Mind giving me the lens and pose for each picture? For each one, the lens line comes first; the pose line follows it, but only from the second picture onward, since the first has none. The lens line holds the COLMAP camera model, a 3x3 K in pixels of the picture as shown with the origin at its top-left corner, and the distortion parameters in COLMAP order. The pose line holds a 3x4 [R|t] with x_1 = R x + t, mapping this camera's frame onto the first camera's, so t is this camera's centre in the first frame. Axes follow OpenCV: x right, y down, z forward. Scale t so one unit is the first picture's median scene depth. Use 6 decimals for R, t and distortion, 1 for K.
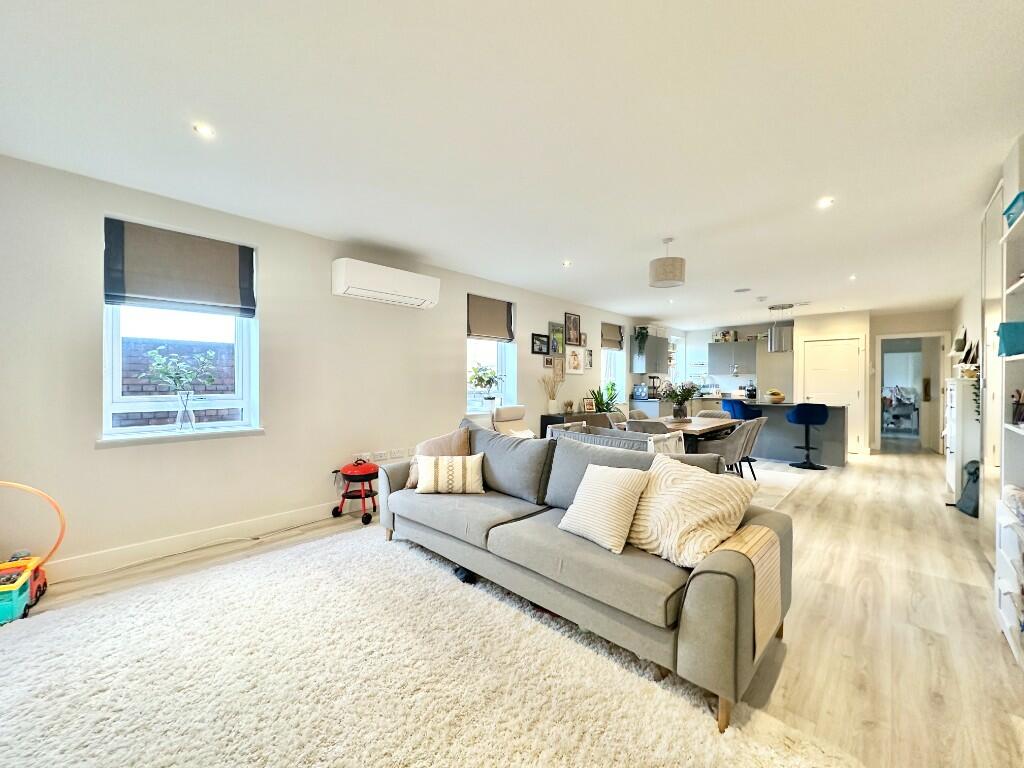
lens RADIAL K [[406.9, 0, 512.0], [0, 406.9, 384.0], [0, 0, 1]] dist [-0.000164, 0.000071]
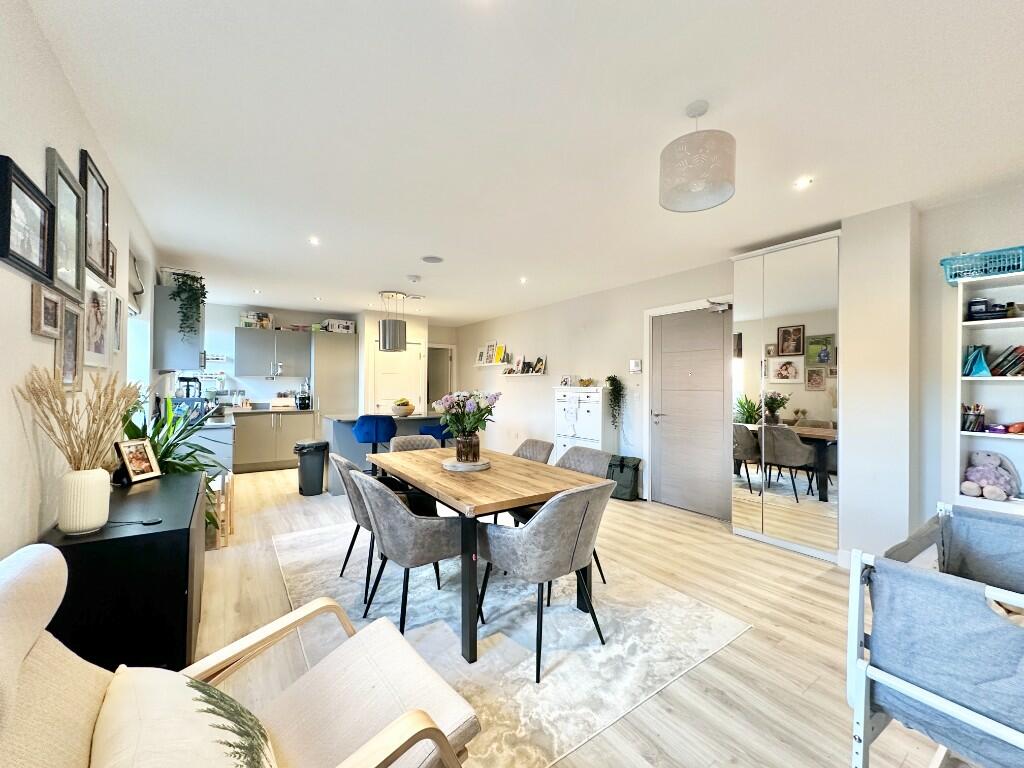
lens RADIAL K [[406.9, 0, 512.0], [0, 406.9, 384.0], [0, 0, 1]] dist [-0.000164, 0.000071]
pose [[0.209003, 0.004109, 0.977906, -0.065478], [-0.001789, 0.999991, -0.003819, -0.009764], [-0.977913, -0.000951, 0.209008, 0.530544]]
